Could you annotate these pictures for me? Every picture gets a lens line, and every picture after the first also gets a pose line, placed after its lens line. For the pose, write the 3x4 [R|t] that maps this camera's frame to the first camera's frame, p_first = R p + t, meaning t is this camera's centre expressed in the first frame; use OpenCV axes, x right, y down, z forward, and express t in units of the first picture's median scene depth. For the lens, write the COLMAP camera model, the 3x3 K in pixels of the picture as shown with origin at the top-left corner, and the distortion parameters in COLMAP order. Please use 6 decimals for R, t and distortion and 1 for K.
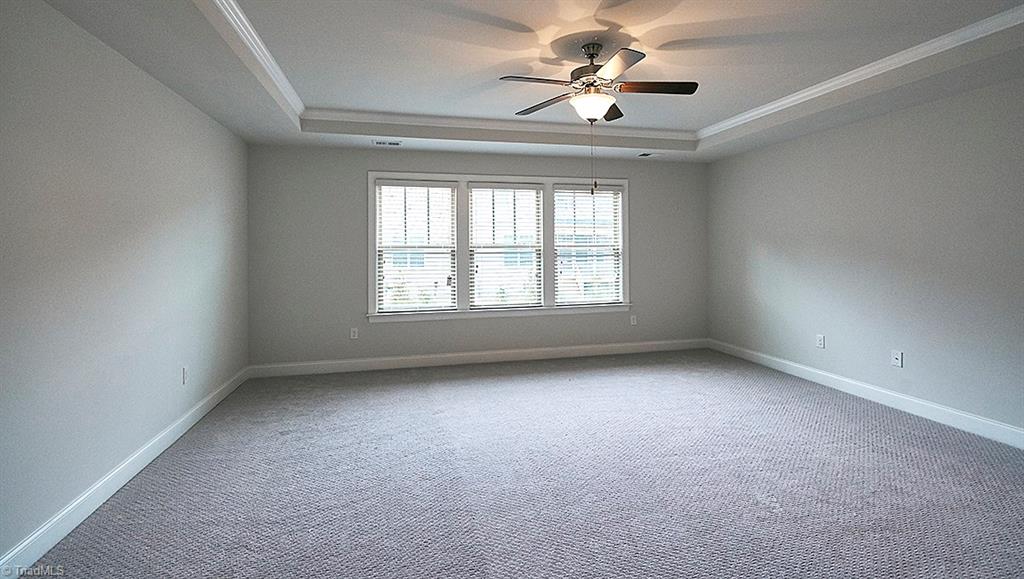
lens RADIAL K [[451.8, 0, 509.9], [0, 451.8, 268.7], [0, 0, 1]] dist [-0.000994, -0.000015]
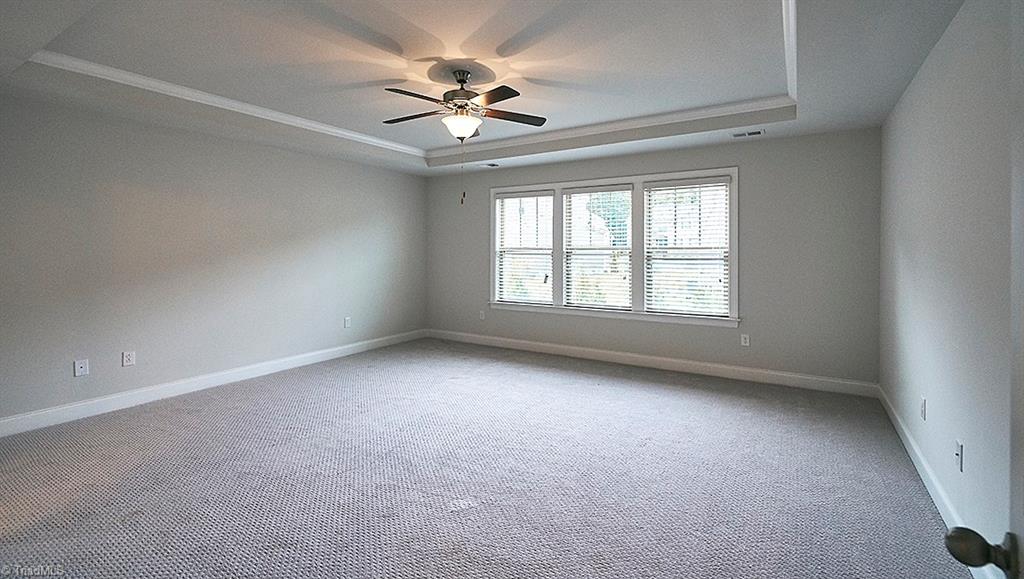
lens RADIAL K [[451.9, 0, 512.0], [0, 451.9, 289.5], [0, 0, 1]] dist [0.000559, 0.000094]
pose [[0.701232, 0.068444, -0.709640, 0.605855], [-0.037292, 0.997540, 0.059361, -0.010356], [0.711957, -0.015162, 0.702060, 0.143765]]
